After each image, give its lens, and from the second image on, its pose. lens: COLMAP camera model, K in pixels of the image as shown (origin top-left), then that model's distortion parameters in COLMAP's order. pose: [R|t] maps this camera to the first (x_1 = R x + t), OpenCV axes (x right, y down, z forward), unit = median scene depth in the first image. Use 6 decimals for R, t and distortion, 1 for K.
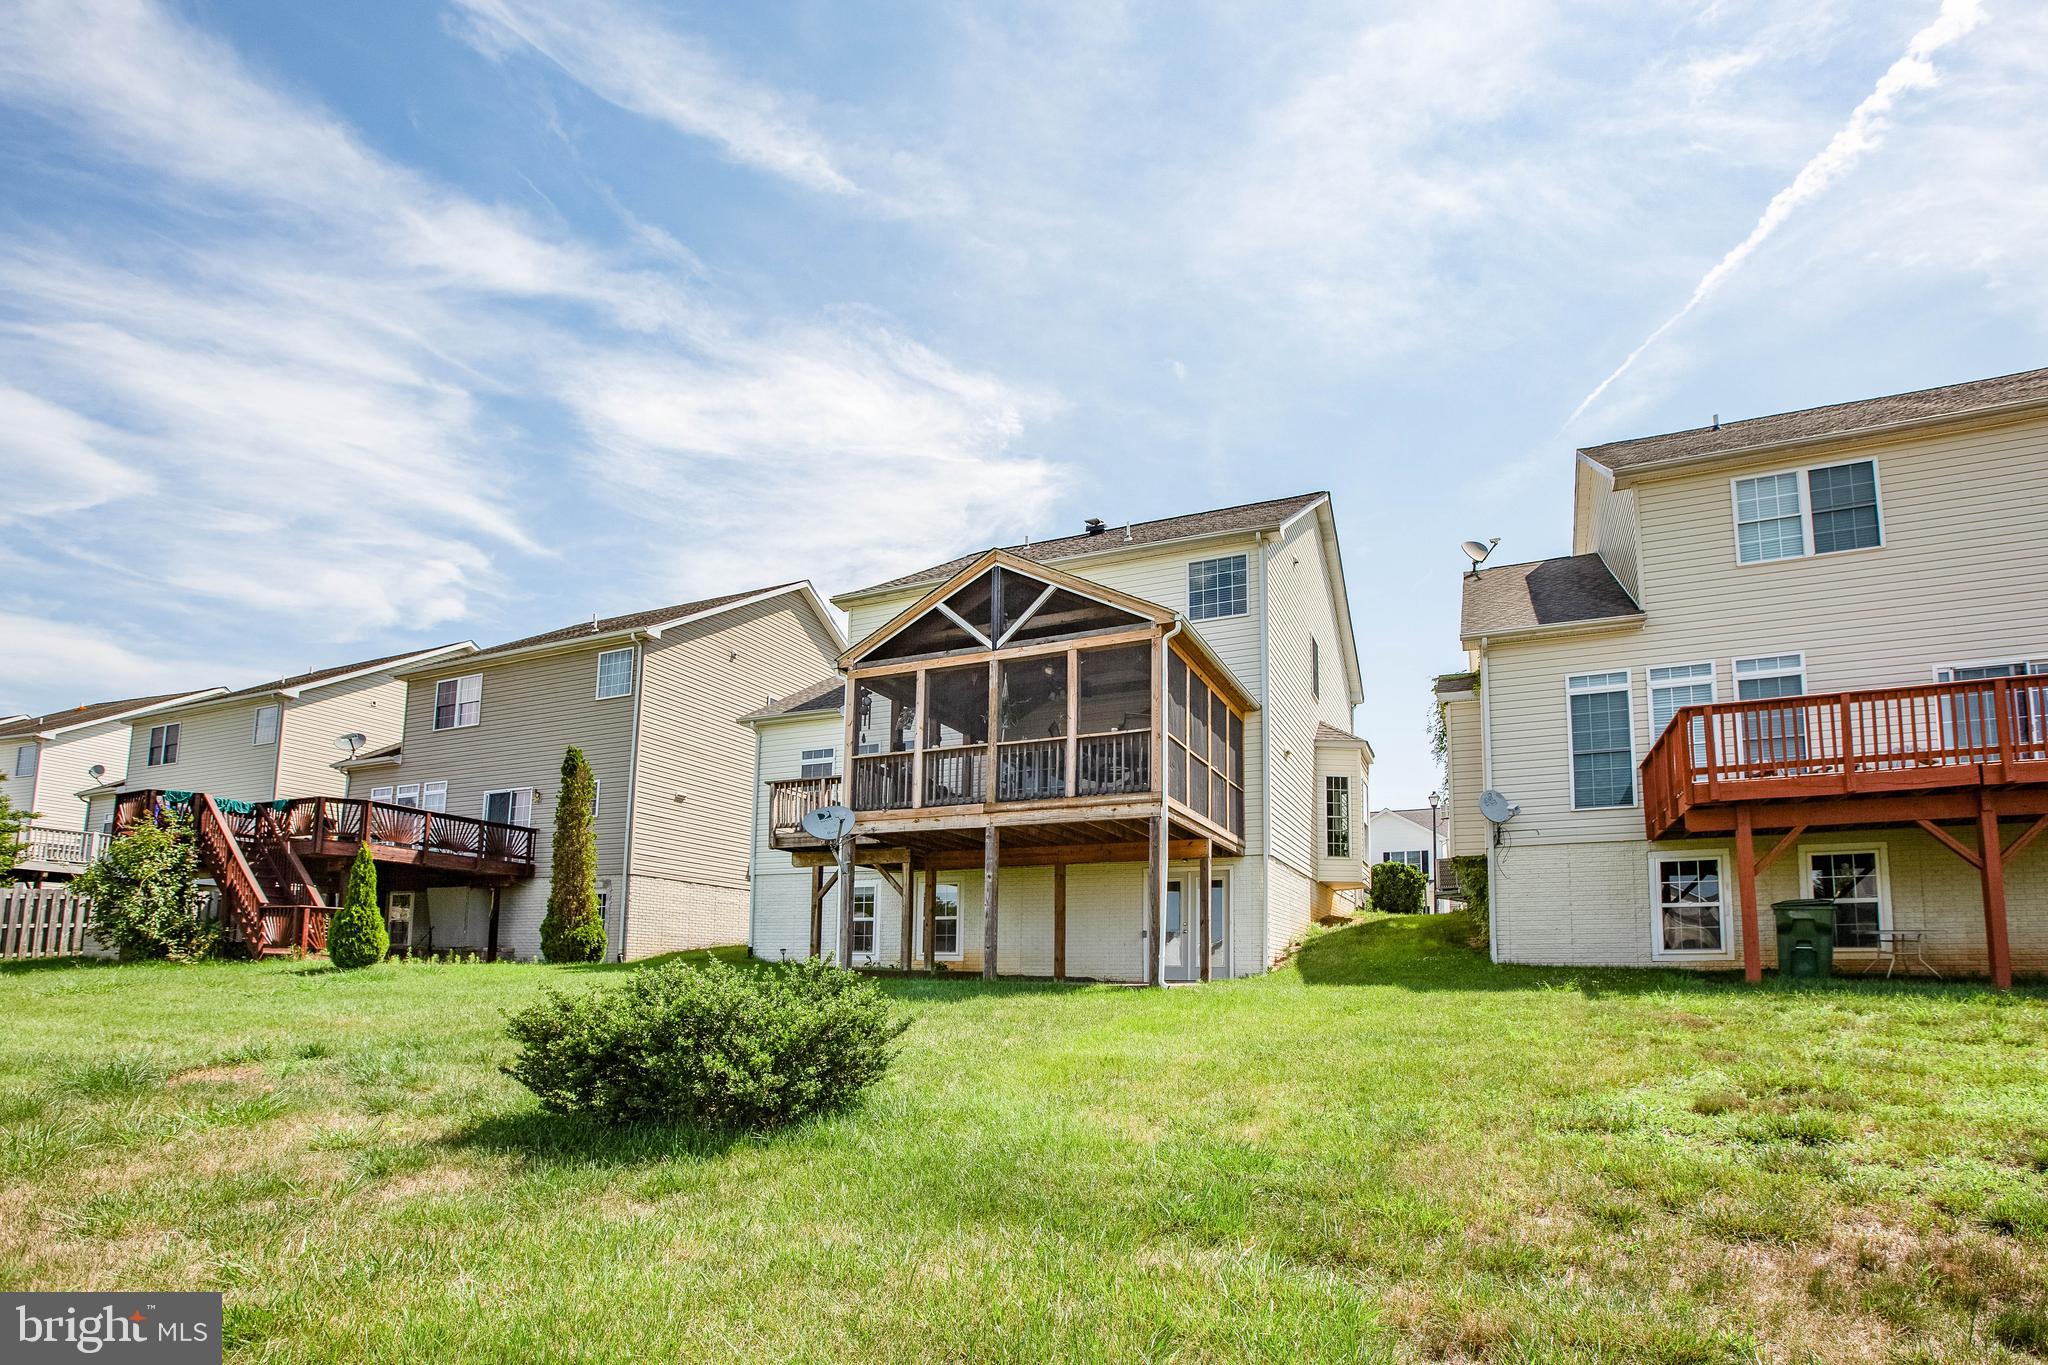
lens RADIAL K [[987.7, 0, 1087.2], [0, 987.7, 845.2], [0, 0, 1]] dist [-0.005082, -0.000350]
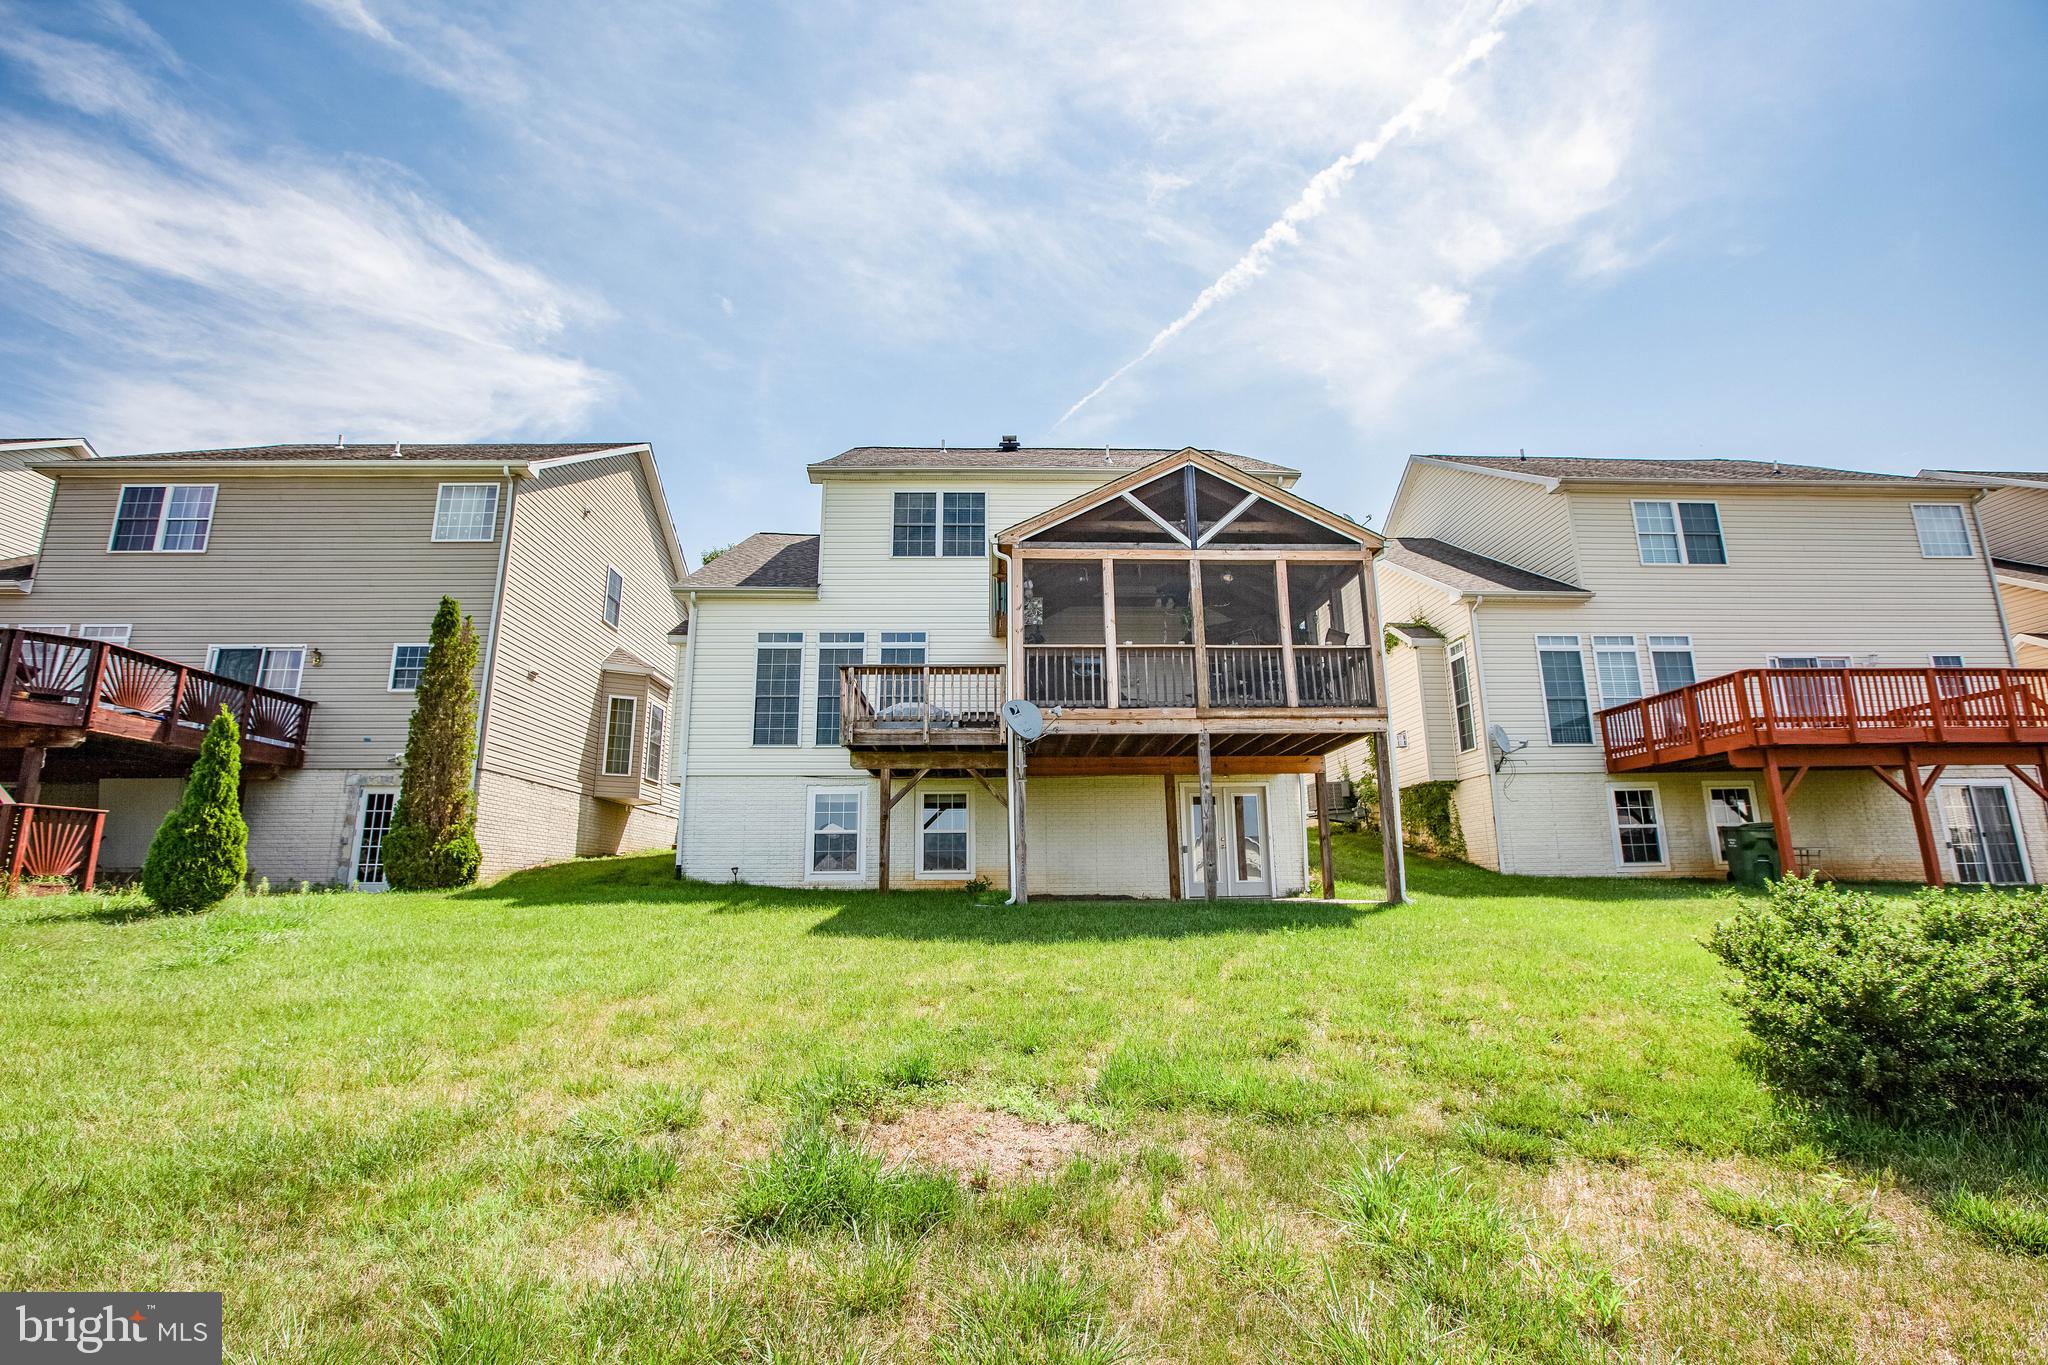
lens RADIAL K [[933.1, 0, 1023.2], [0, 933.1, 669.0], [0, 0, 1]] dist [-0.024020, 0.012975]
pose [[0.909267, 0.081170, 0.408221, -0.556760], [-0.039360, 0.993173, -0.109810, 0.021974], [-0.414348, 0.083779, 0.906254, 0.236820]]
